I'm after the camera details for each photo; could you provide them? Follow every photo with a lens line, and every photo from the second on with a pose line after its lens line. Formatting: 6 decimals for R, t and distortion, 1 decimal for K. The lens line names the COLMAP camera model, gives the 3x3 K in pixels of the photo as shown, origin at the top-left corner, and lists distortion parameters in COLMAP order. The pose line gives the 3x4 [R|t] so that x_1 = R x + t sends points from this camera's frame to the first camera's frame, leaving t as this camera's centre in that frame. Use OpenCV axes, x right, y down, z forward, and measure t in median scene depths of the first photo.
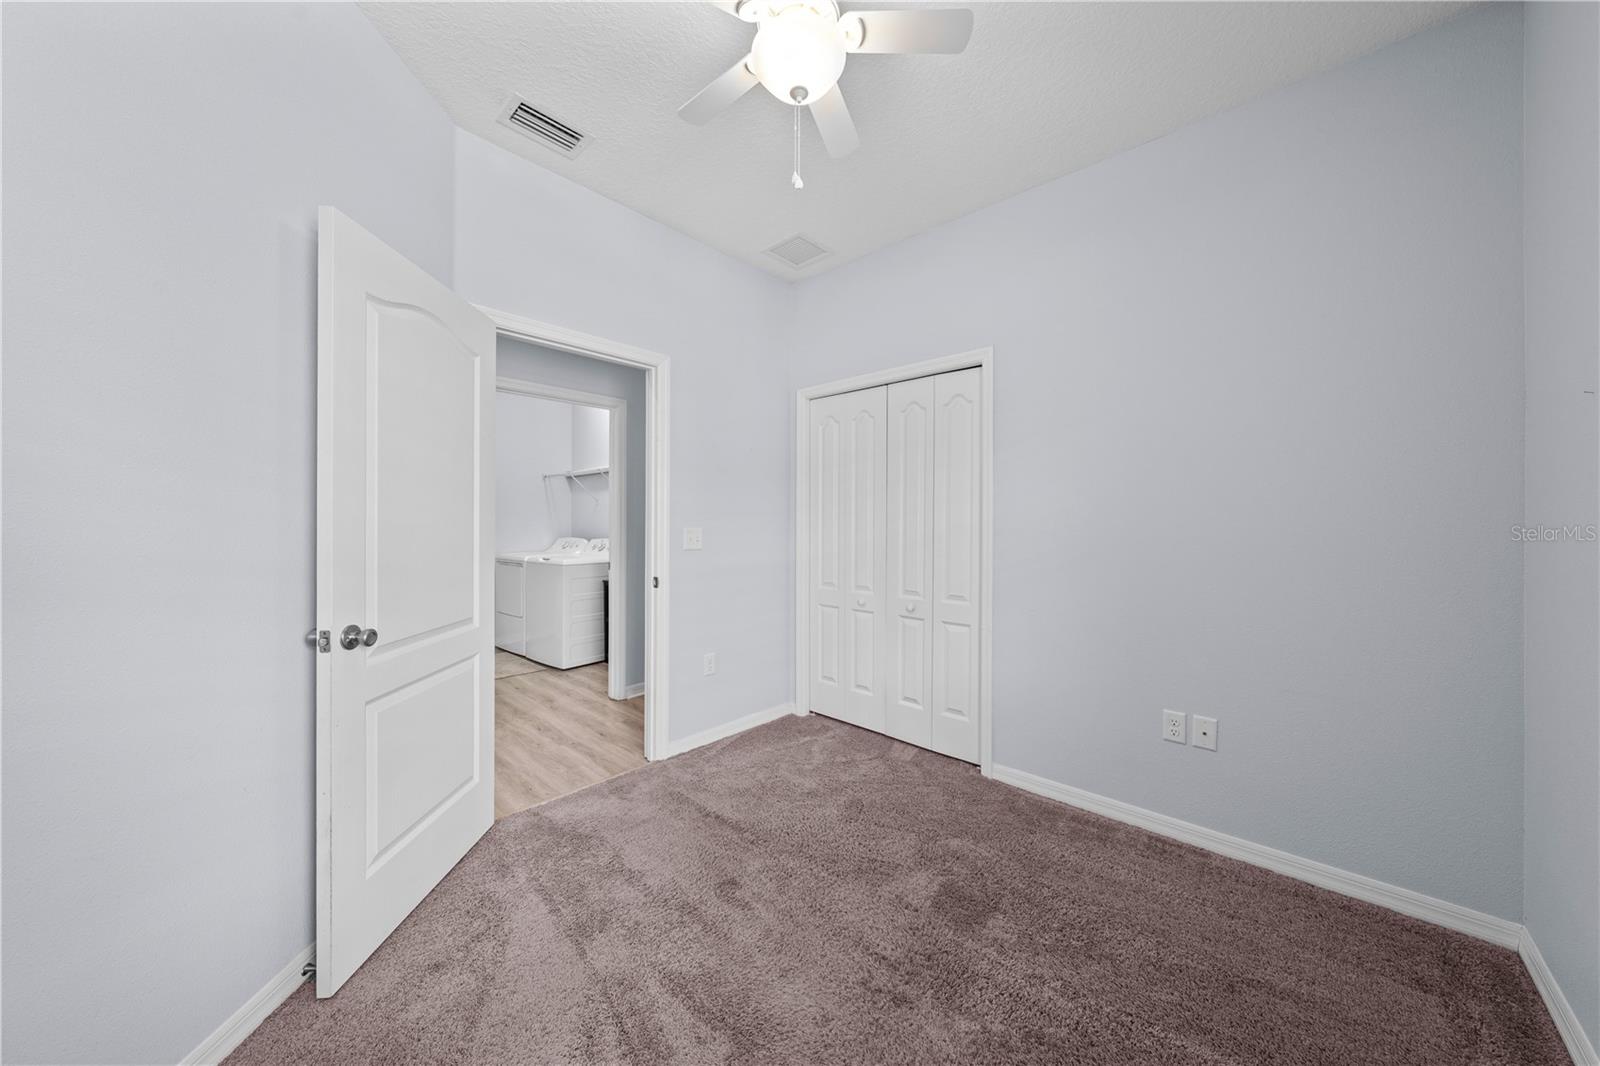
lens RADIAL K [[539.5, 0, 803.1], [0, 539.5, 528.4], [0, 0, 1]] dist [0.000440, 0.000079]
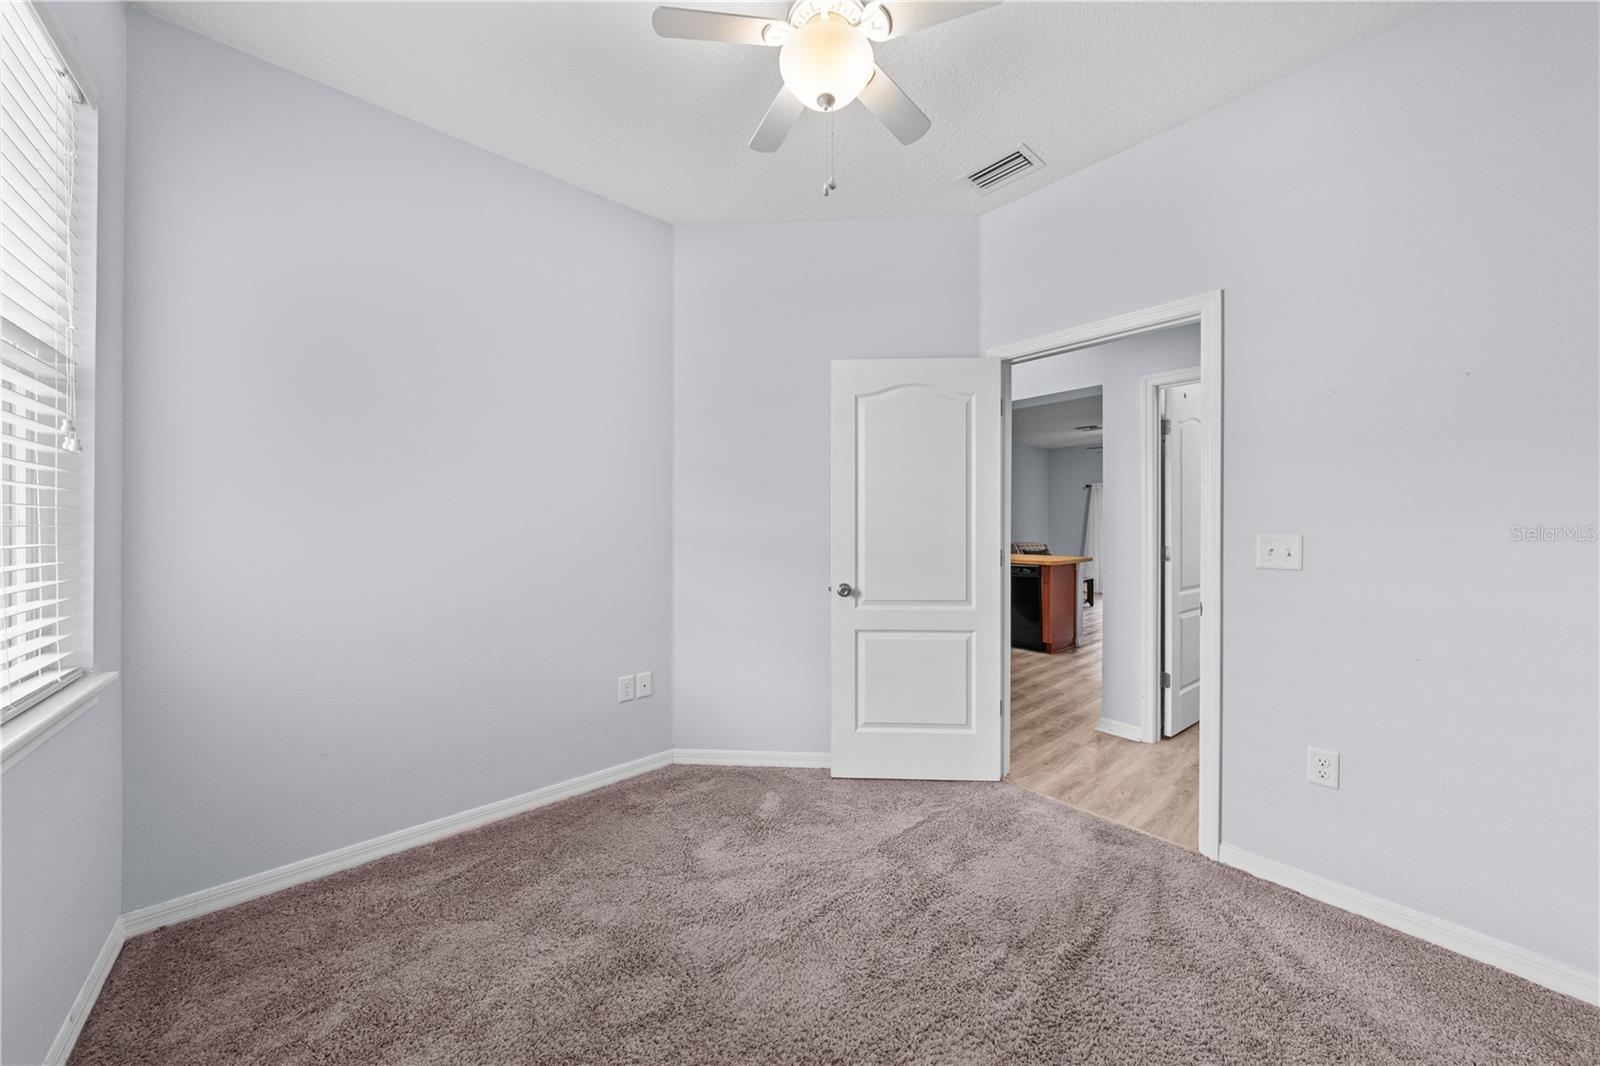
lens RADIAL K [[539.5, 0, 803.1], [0, 539.5, 528.4], [0, 0, 1]] dist [0.000440, 0.000079]
pose [[-0.116849, -0.009203, -0.993107, 0.497667], [-0.004335, 0.999952, -0.008757, 0.004844], [0.993140, 0.003282, -0.116883, 0.539469]]
